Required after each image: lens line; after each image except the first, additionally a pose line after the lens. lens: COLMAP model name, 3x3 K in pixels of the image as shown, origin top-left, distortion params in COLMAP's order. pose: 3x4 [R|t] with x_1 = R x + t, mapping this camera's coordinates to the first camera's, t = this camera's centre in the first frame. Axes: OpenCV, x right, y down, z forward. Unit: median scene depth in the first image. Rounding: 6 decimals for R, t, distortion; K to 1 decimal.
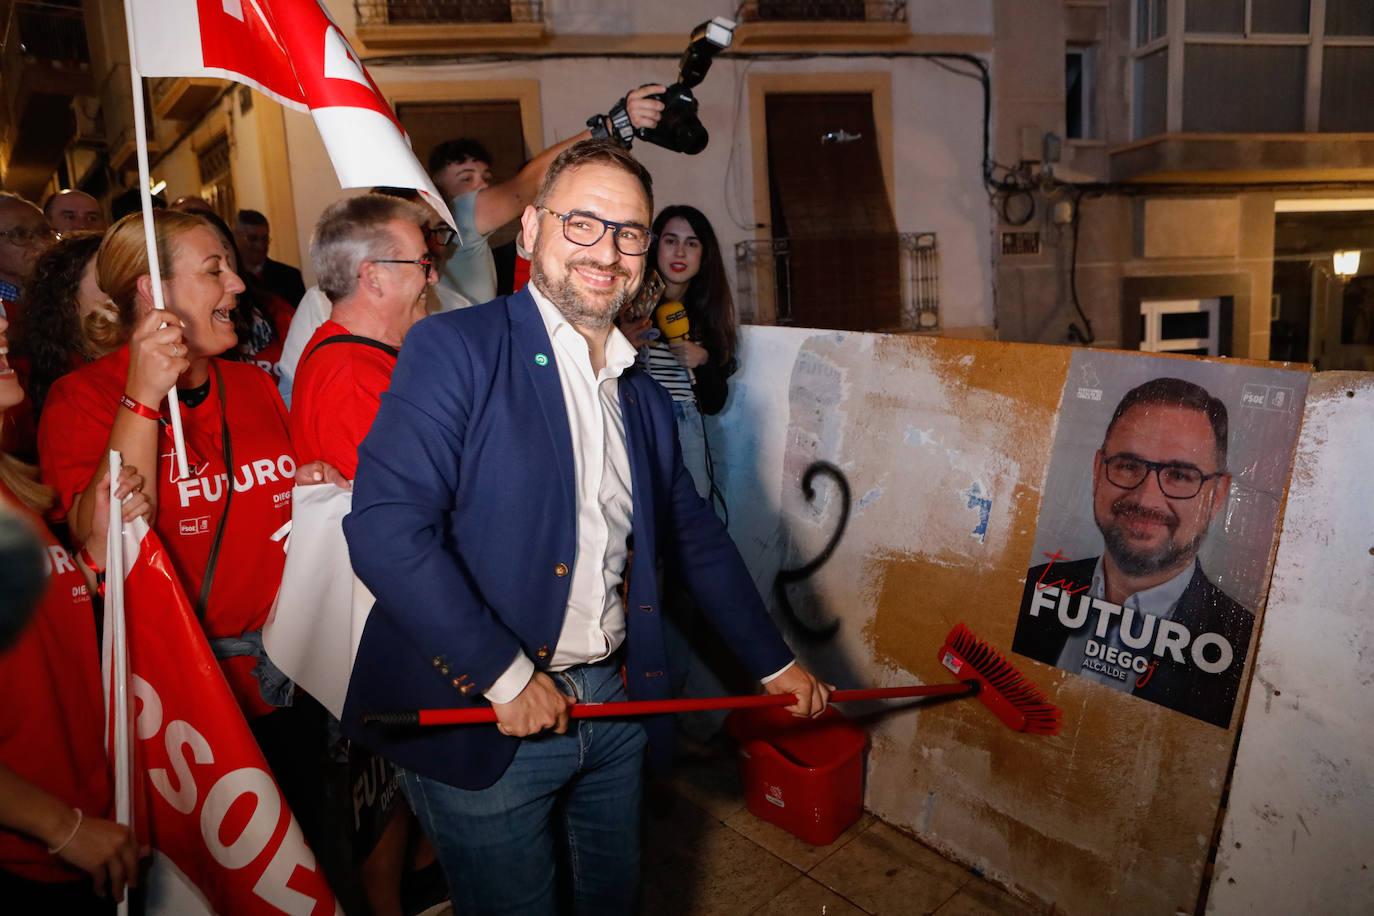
lens RADIAL K [[957.4, 0, 683.5], [0, 957.4, 468.2], [0, 0, 1]] dist [-0.091748, 0.061122]
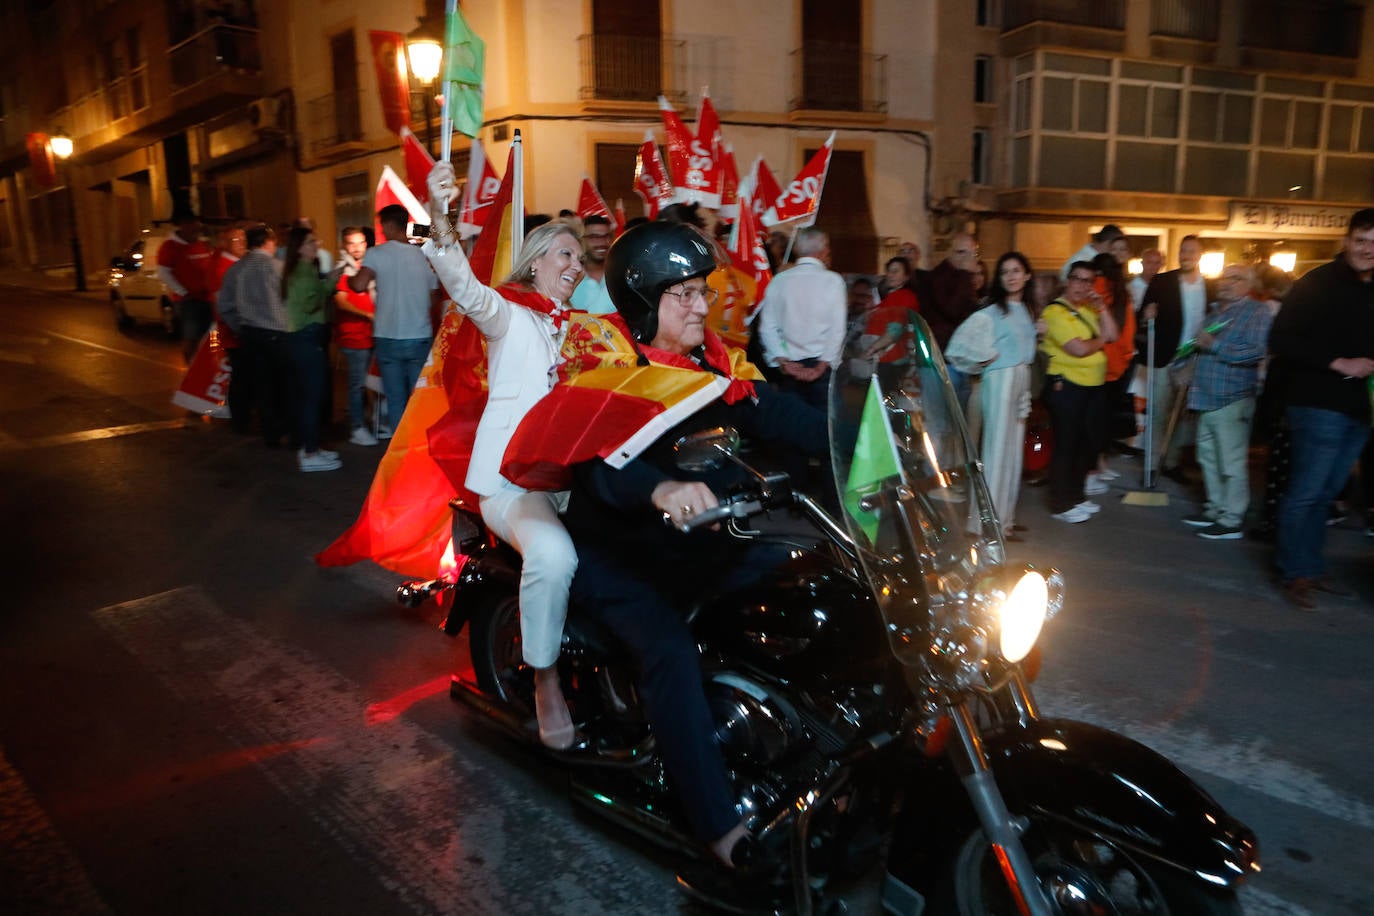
lens RADIAL K [[957.4, 0, 691.0], [0, 957.4, 458.4], [0, 0, 1]] dist [-0.091748, 0.061122]
pose [[0.991015, 0.020260, 0.132206, -0.306399], [-0.021666, 0.999723, 0.009202, 0.135442], [-0.131983, -0.011983, 0.991180, -0.618894]]
